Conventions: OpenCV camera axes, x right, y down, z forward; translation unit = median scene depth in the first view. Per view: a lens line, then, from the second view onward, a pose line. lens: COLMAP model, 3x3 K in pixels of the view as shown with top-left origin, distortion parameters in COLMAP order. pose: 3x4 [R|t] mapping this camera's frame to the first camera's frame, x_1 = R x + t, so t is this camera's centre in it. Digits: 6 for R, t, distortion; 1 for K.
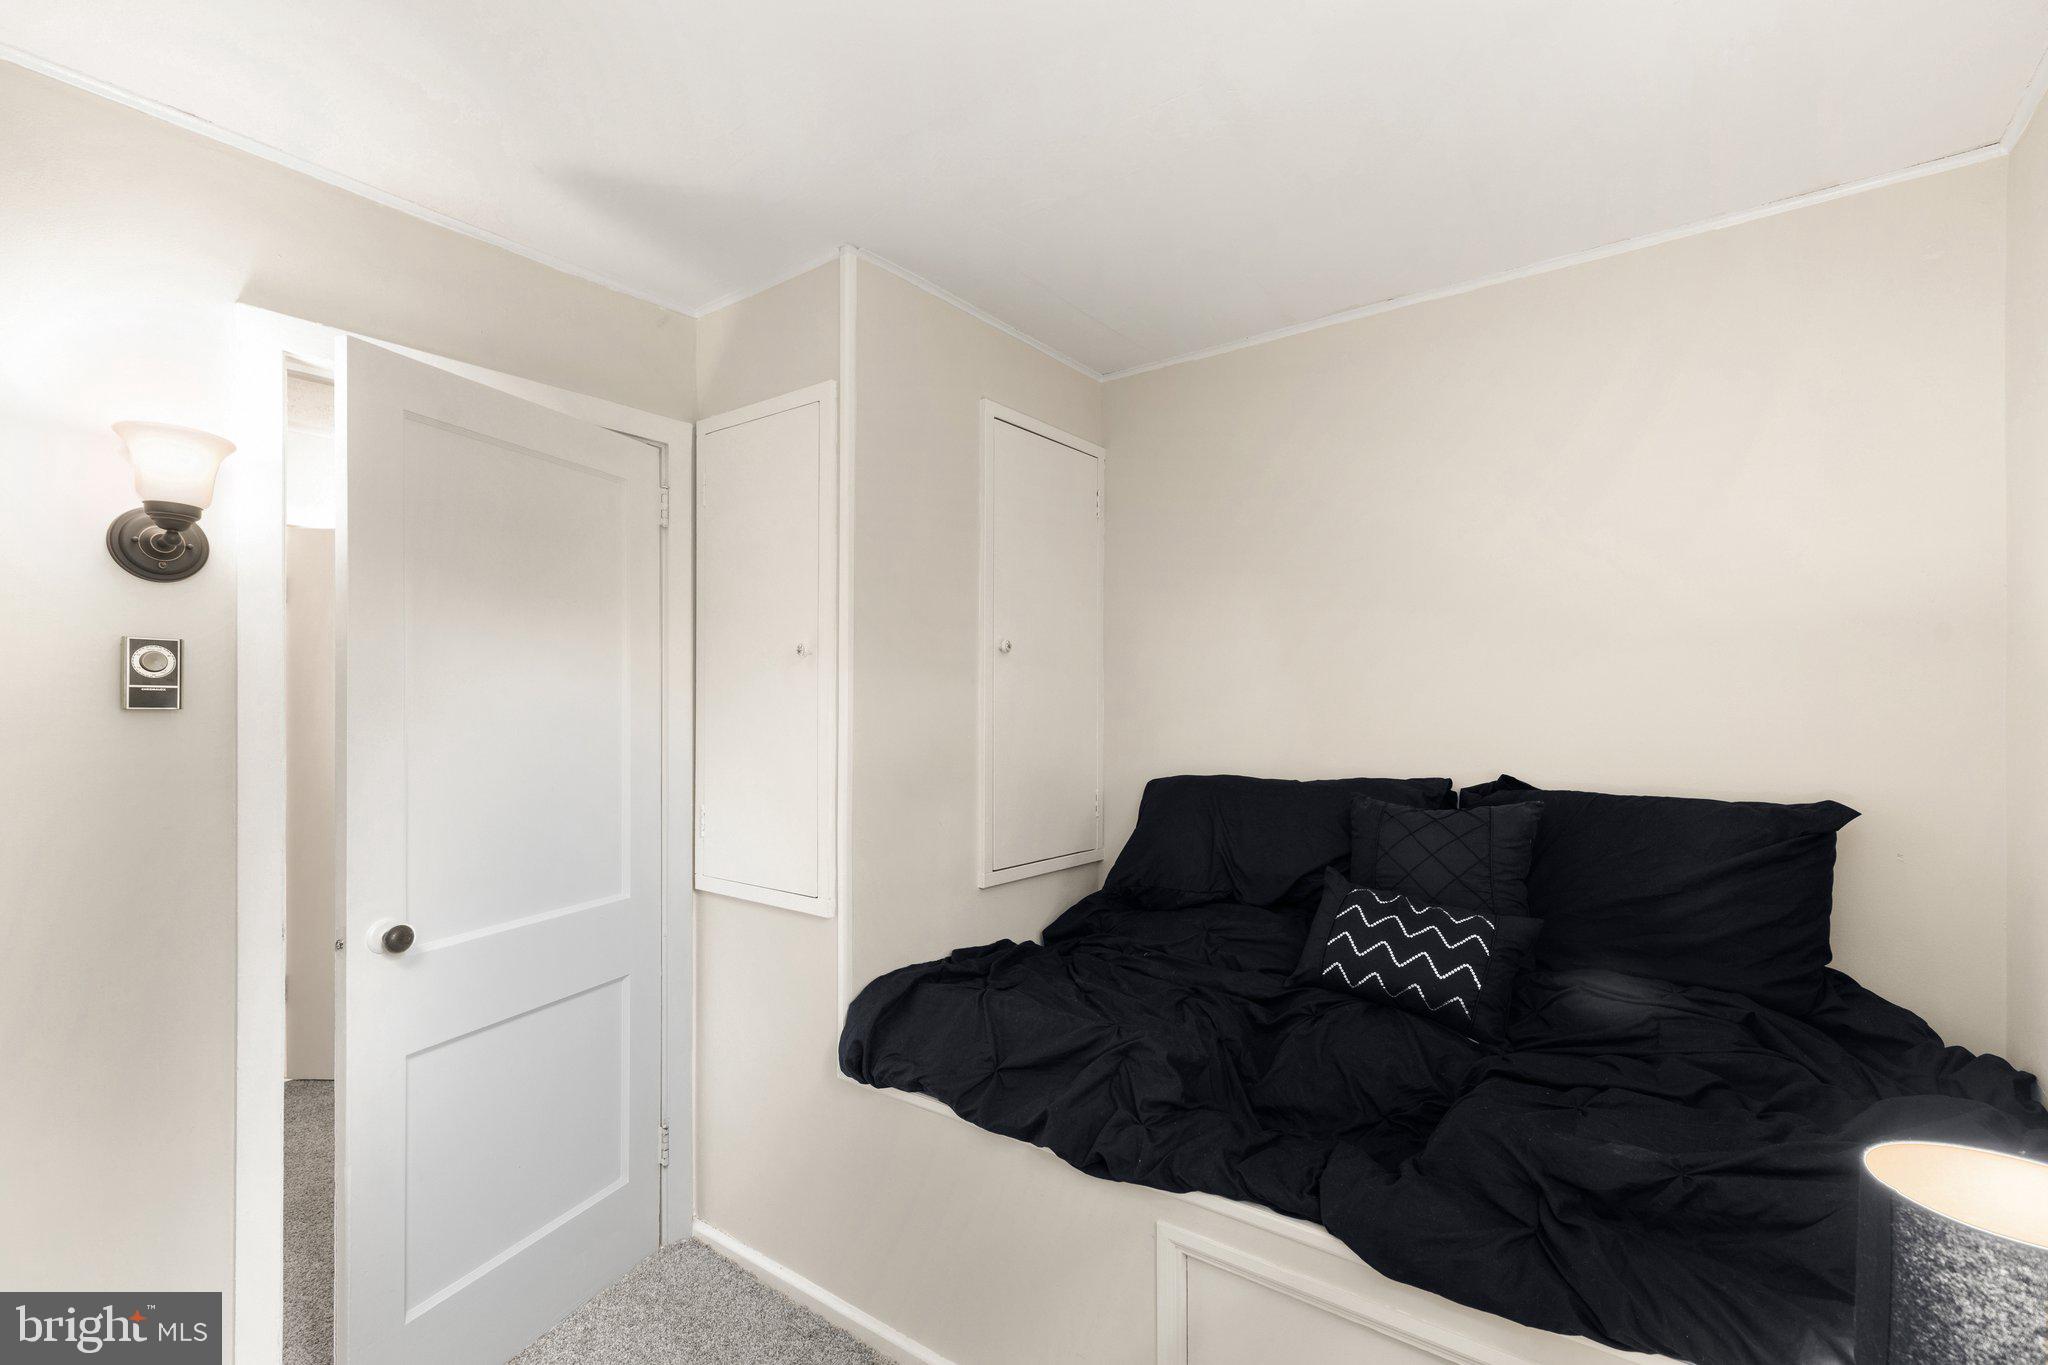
lens RADIAL K [[924.2, 0, 1017.3], [0, 924.2, 710.6], [0, 0, 1]] dist [0.002871, 0.000180]
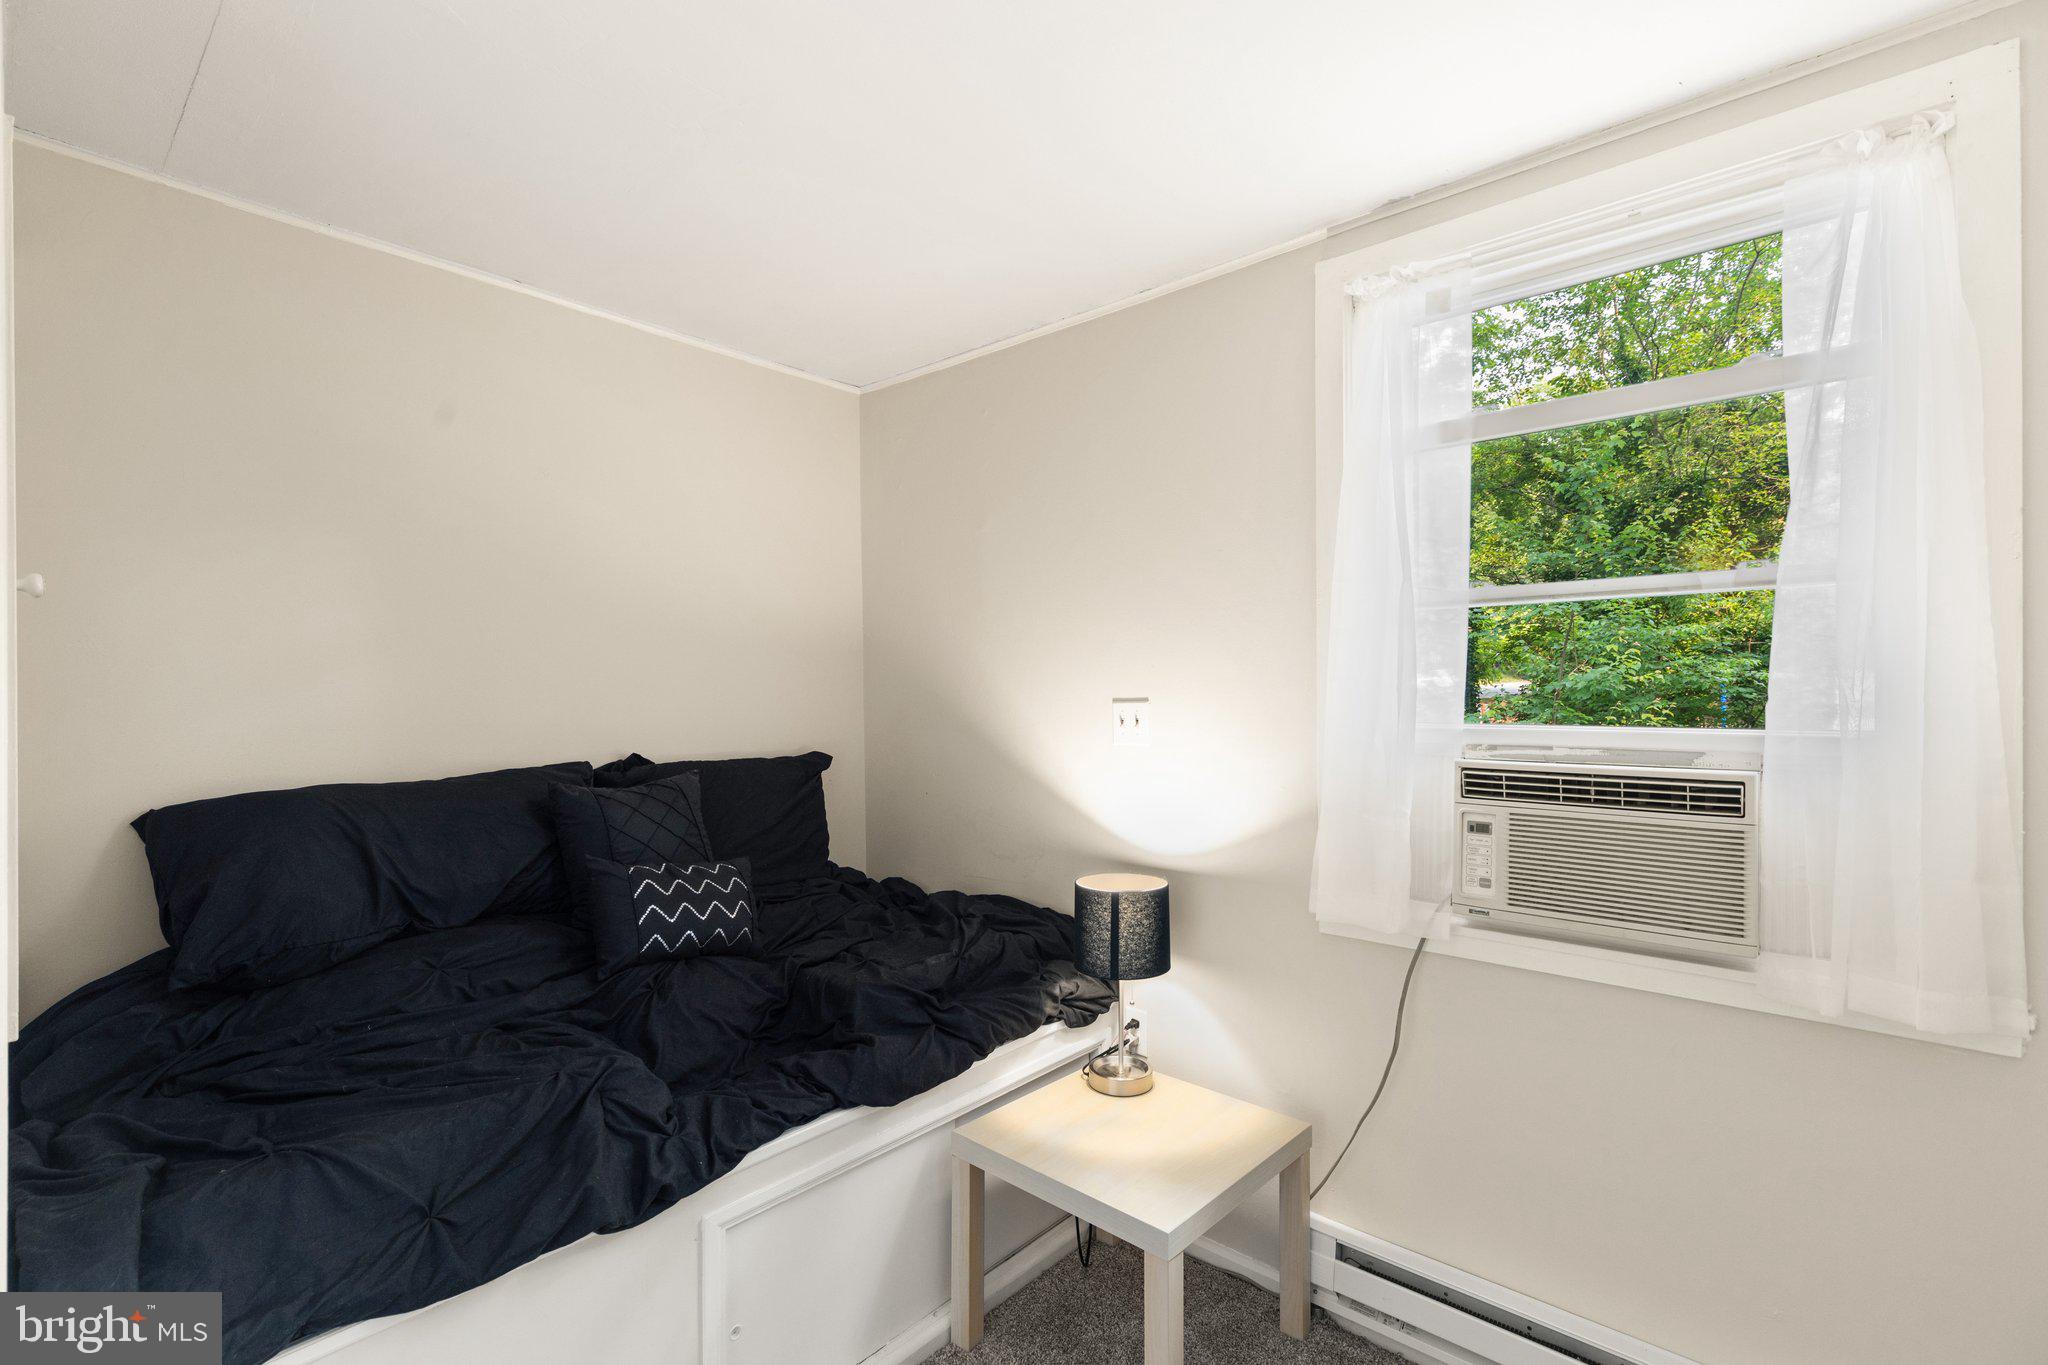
lens RADIAL K [[924.2, 0, 1017.3], [0, 924.2, 710.6], [0, 0, 1]] dist [0.002871, 0.000180]
pose [[0.063534, -0.018463, 0.997809, -0.775898], [0.007656, 0.999808, 0.018013, -0.001389], [-0.997950, 0.006495, 0.063663, 0.586130]]
